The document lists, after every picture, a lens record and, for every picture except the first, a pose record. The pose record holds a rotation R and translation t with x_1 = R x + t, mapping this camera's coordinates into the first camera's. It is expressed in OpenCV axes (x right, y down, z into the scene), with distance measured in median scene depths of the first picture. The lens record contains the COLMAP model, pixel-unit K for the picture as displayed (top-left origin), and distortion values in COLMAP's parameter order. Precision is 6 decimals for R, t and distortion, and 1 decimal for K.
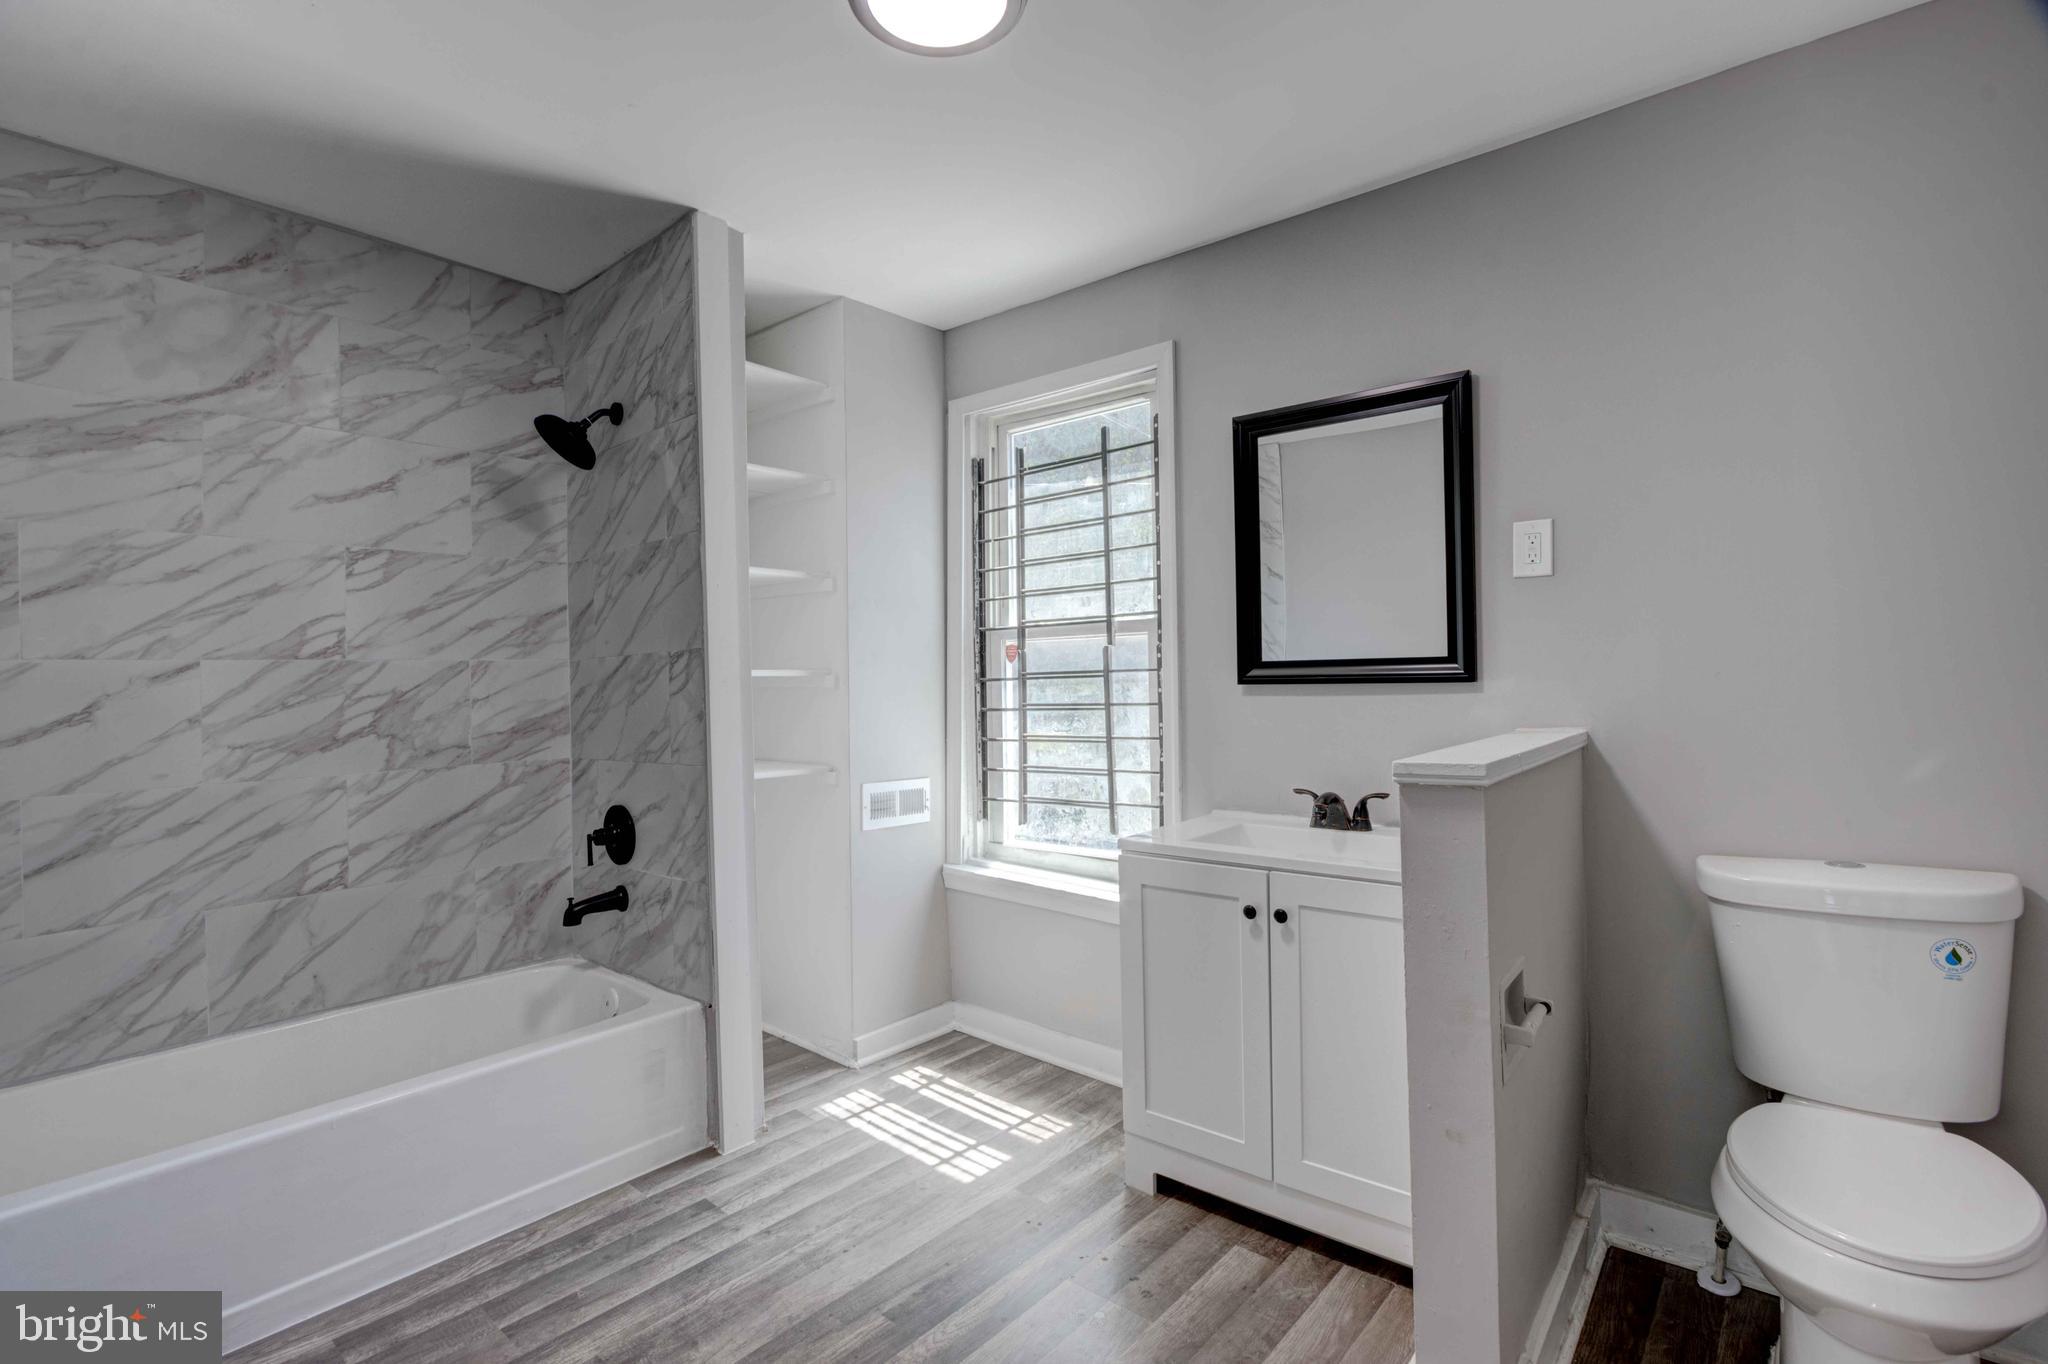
lens RADIAL K [[965.5, 0, 1015.5], [0, 965.5, 668.2], [0, 0, 1]] dist [-0.021078, 0.006452]
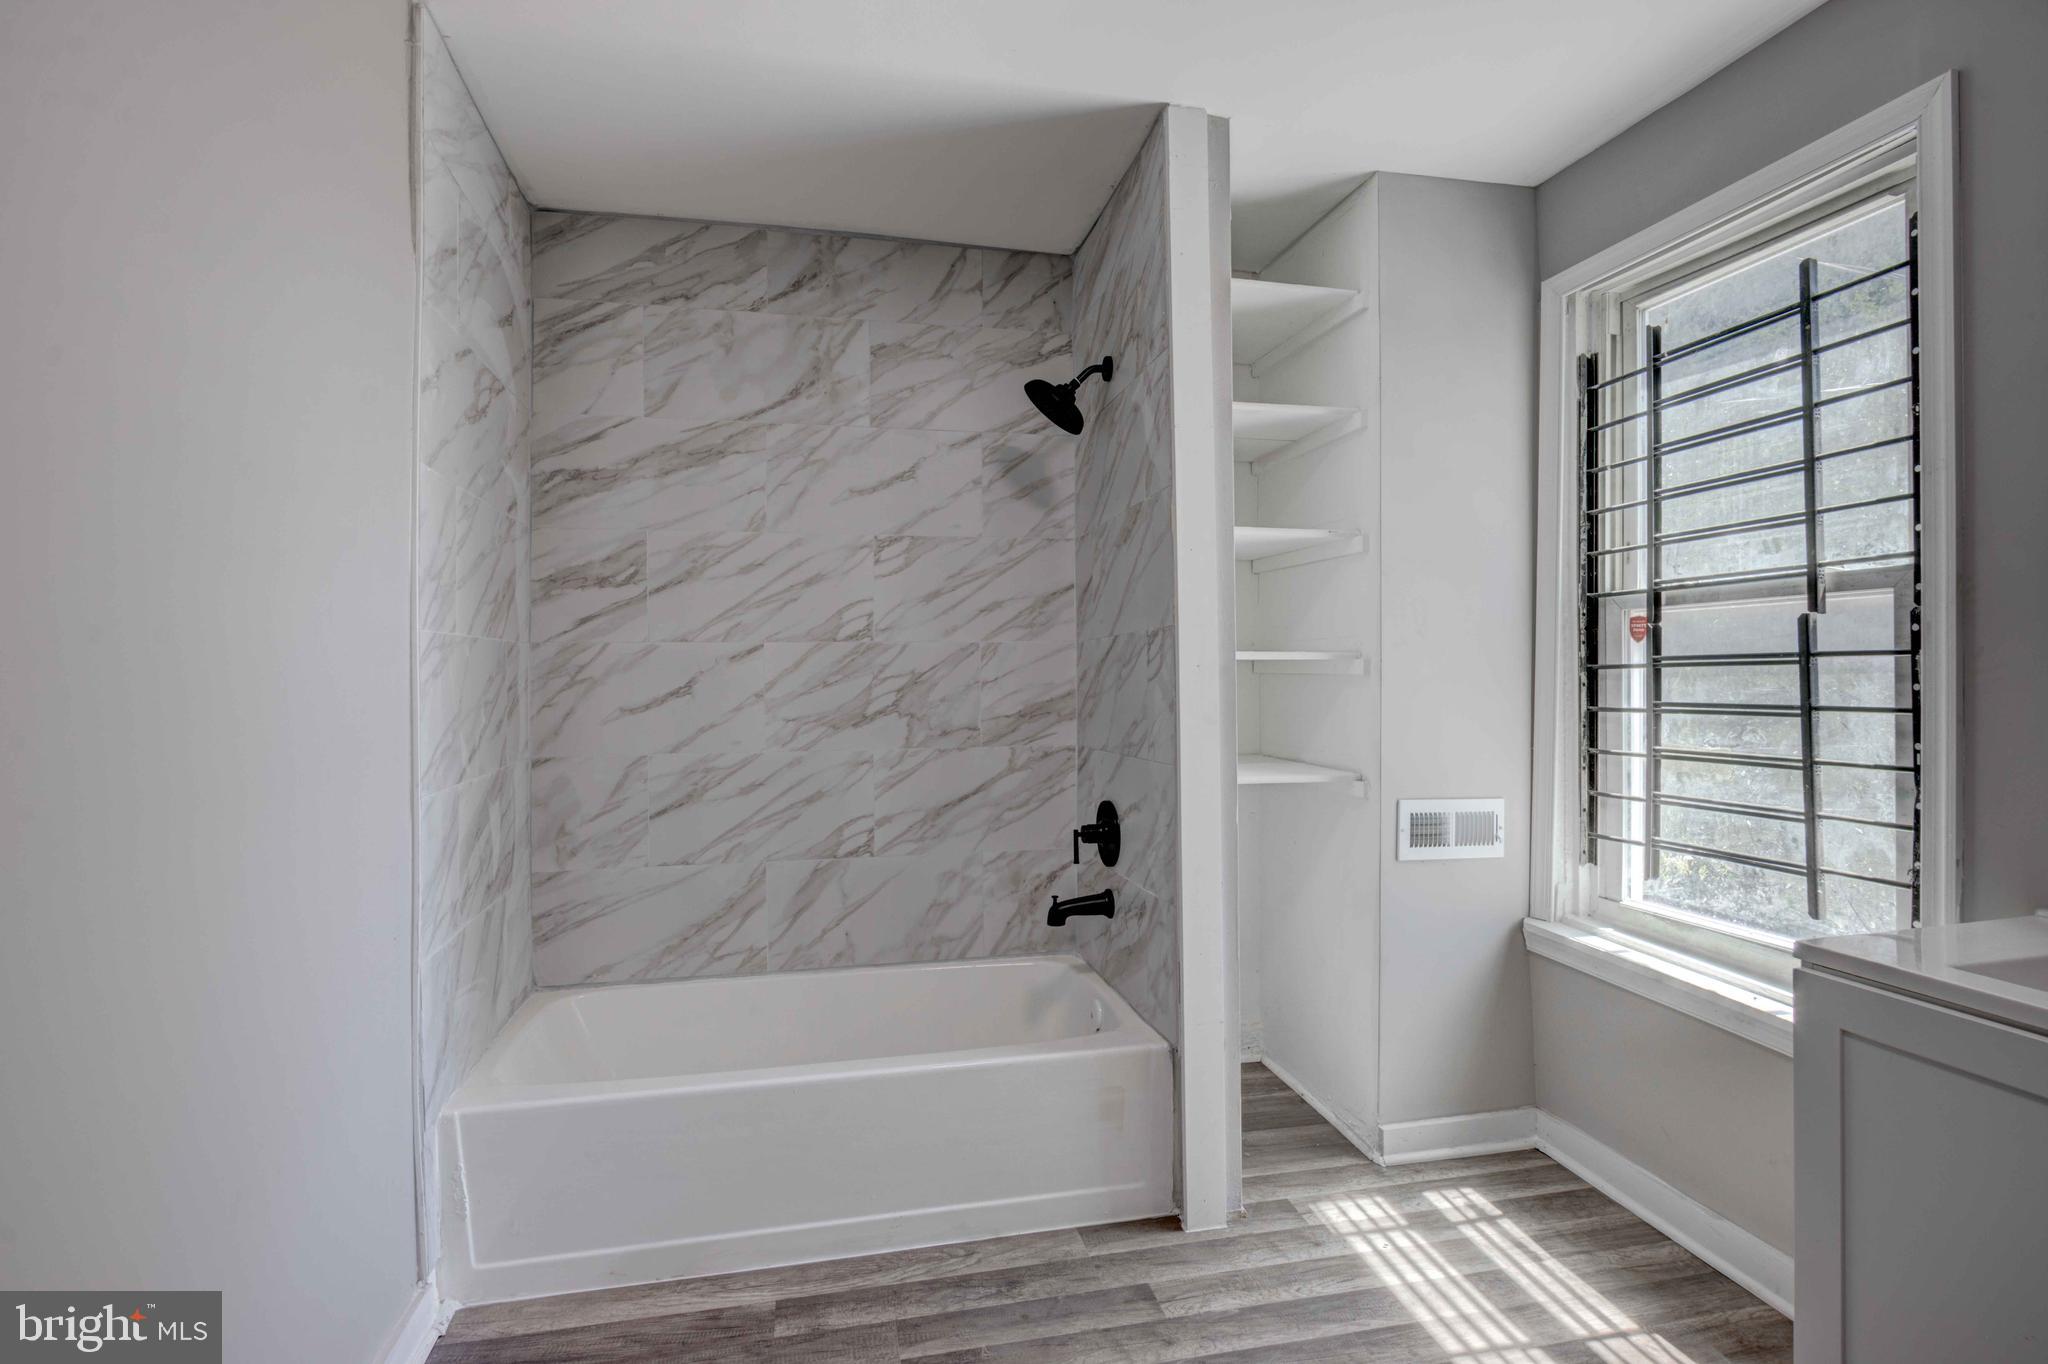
lens RADIAL K [[965.5, 0, 1015.5], [0, 965.5, 668.2], [0, 0, 1]] dist [-0.021078, 0.006452]
pose [[0.791661, 0.010233, -0.610875, 0.075626], [-0.001761, 0.999894, 0.014467, 0.004443], [0.610958, -0.010377, 0.791595, 0.231160]]
